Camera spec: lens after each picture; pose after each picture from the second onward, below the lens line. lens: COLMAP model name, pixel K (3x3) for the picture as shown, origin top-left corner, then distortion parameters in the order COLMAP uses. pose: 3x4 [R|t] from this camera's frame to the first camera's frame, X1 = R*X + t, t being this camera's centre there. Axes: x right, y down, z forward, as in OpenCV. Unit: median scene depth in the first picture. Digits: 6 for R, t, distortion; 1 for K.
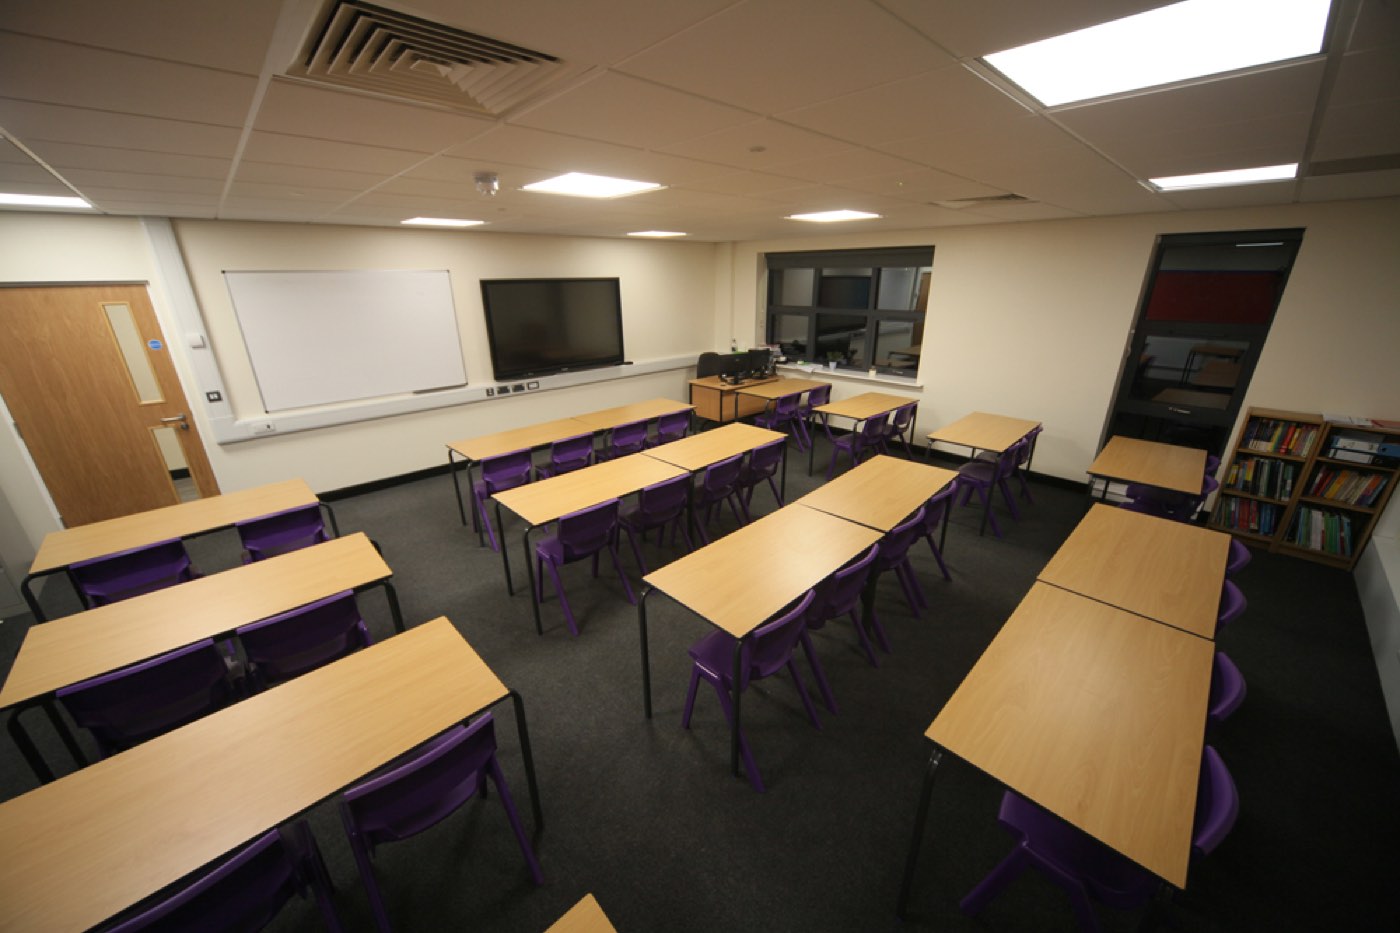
lens RADIAL K [[506.1, 0, 698.5], [0, 506.1, 468.7], [0, 0, 1]] dist [-0.006031, 0.000475]
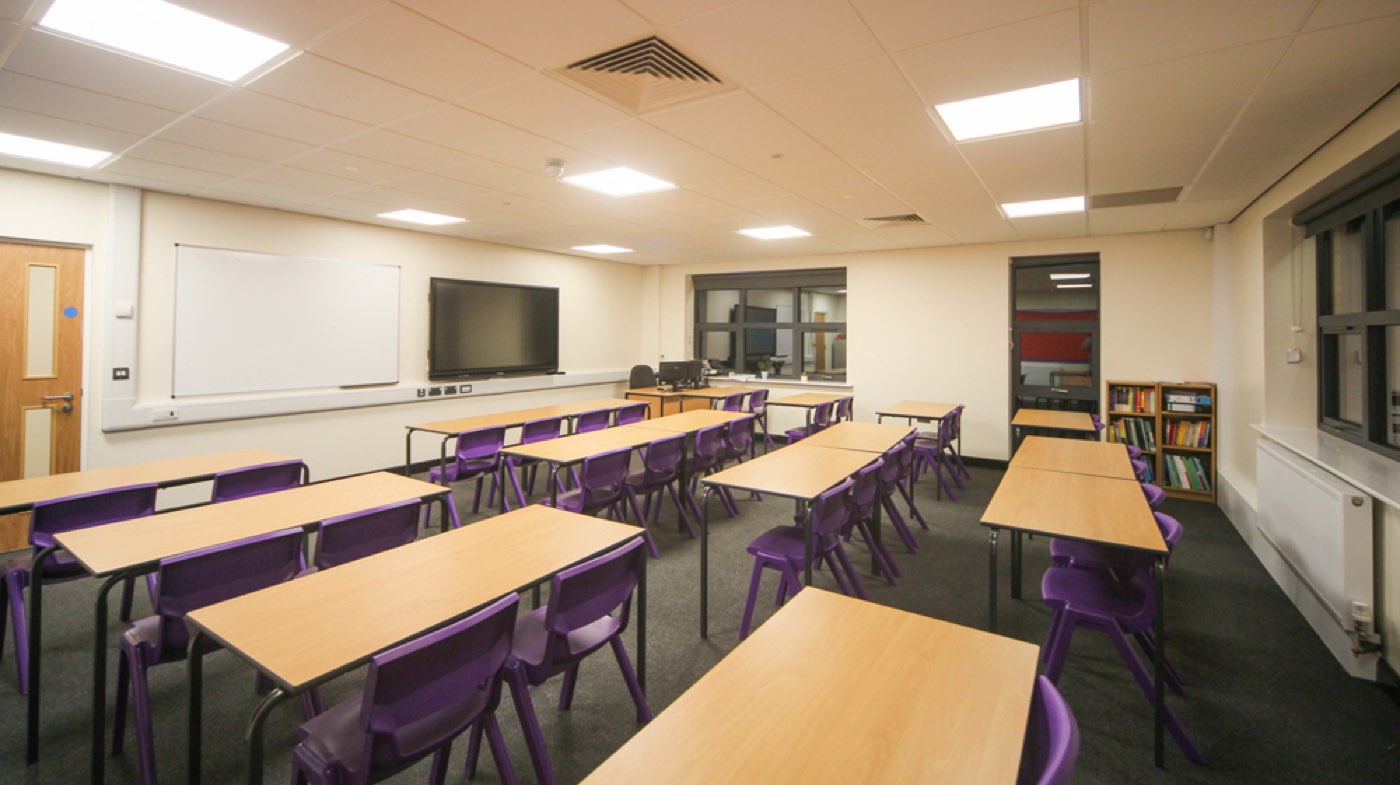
lens RADIAL K [[585.8, 0, 701.1], [0, 585.8, 327.8], [0, 0, 1]] dist [-0.002290, -0.000010]
pose [[0.972828, 0.018570, 0.230782, -0.216949], [0.066250, 0.932773, -0.354325, 0.190023], [-0.221847, 0.359986, 0.906197, -0.142120]]
